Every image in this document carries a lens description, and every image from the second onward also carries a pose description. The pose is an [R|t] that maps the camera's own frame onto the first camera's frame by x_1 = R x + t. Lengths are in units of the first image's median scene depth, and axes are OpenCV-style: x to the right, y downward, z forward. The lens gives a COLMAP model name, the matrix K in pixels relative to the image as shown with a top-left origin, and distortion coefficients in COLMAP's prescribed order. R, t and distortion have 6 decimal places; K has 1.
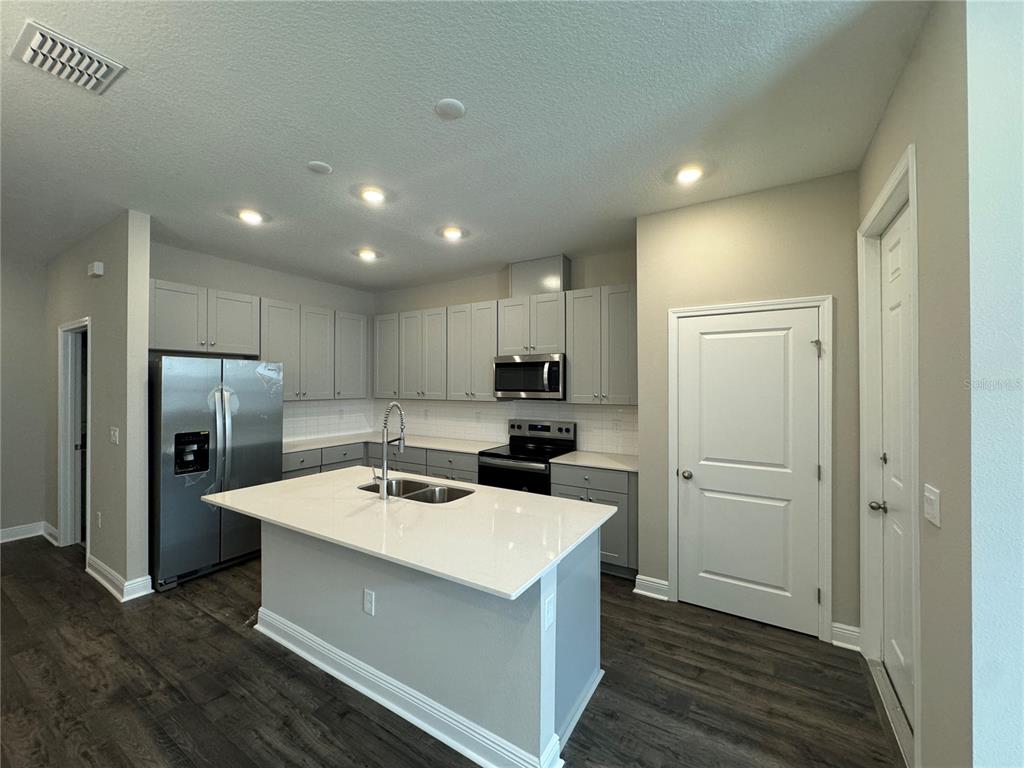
lens RADIAL K [[405.2, 0, 512.3], [0, 405.2, 383.4], [0, 0, 1]] dist [-0.002868, 0.000017]
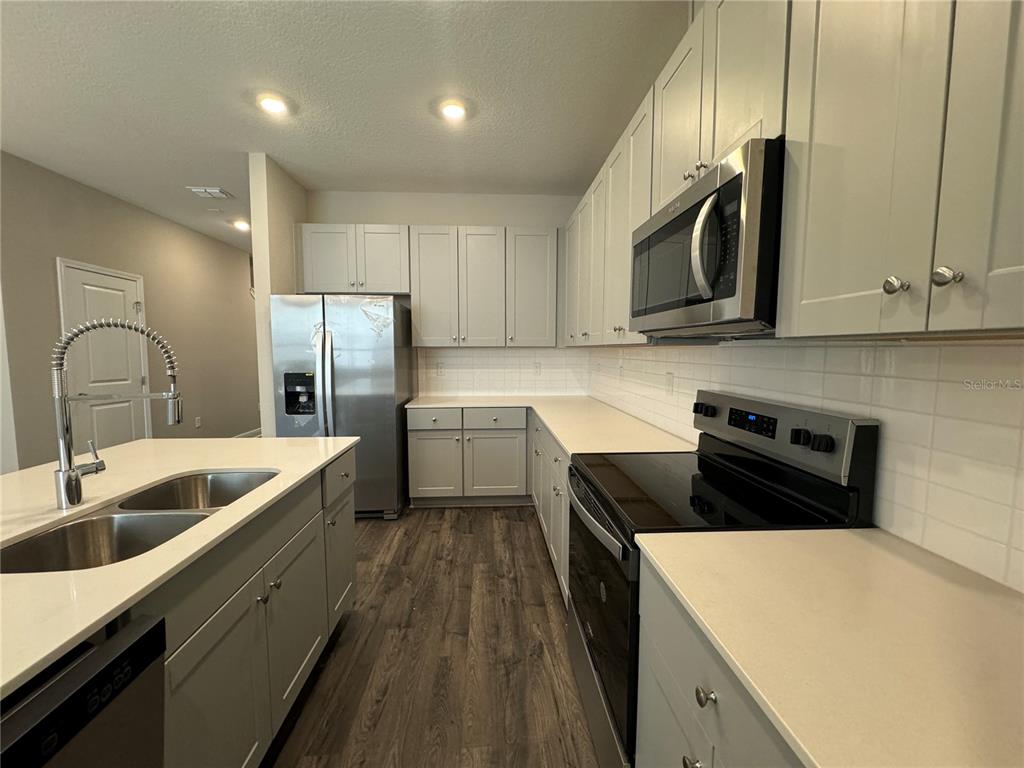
lens RADIAL K [[405.2, 0, 515.6], [0, 405.2, 382.8], [0, 0, 1]] dist [-0.002868, 0.000017]
pose [[0.577181, 0.064768, -0.814044, 0.266319], [0.004175, 0.996603, 0.082252, 0.059923], [0.816606, -0.050873, 0.574949, 0.778867]]
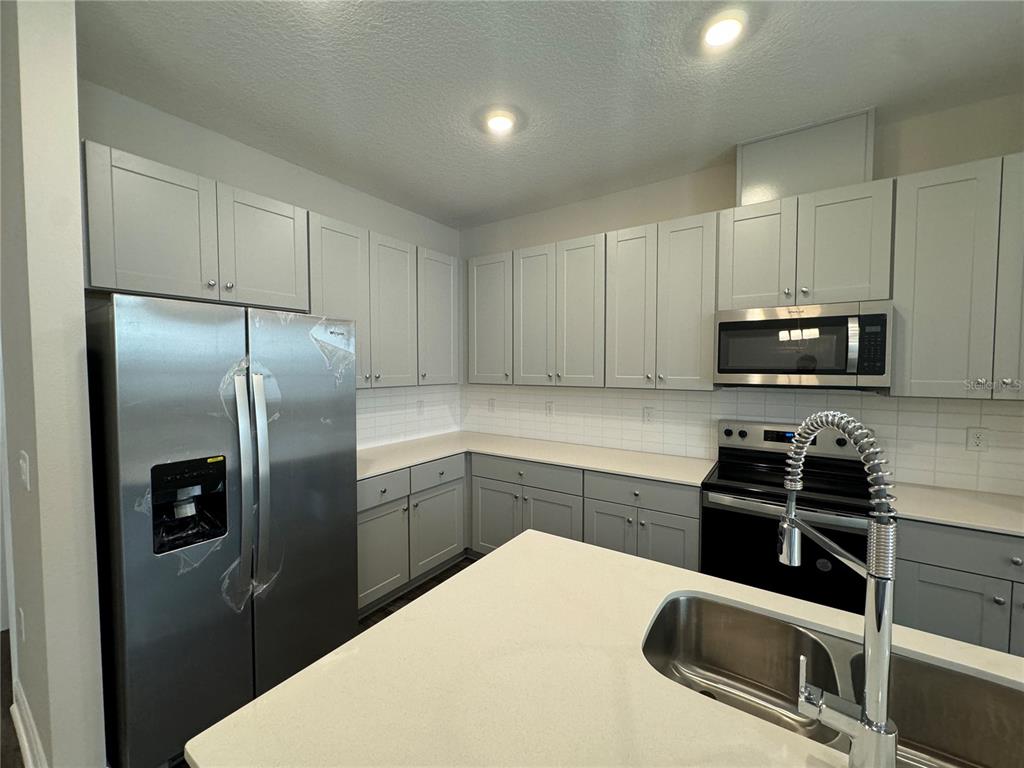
lens RADIAL K [[405.2, 0, 512.1], [0, 405.2, 382.8], [0, 0, 1]] dist [-0.002868, 0.000017]
pose [[0.998778, 0.000557, -0.049417, -0.351023], [0.001631, 0.999020, 0.044230, 0.008916], [0.049393, -0.044257, 0.997798, 0.494536]]
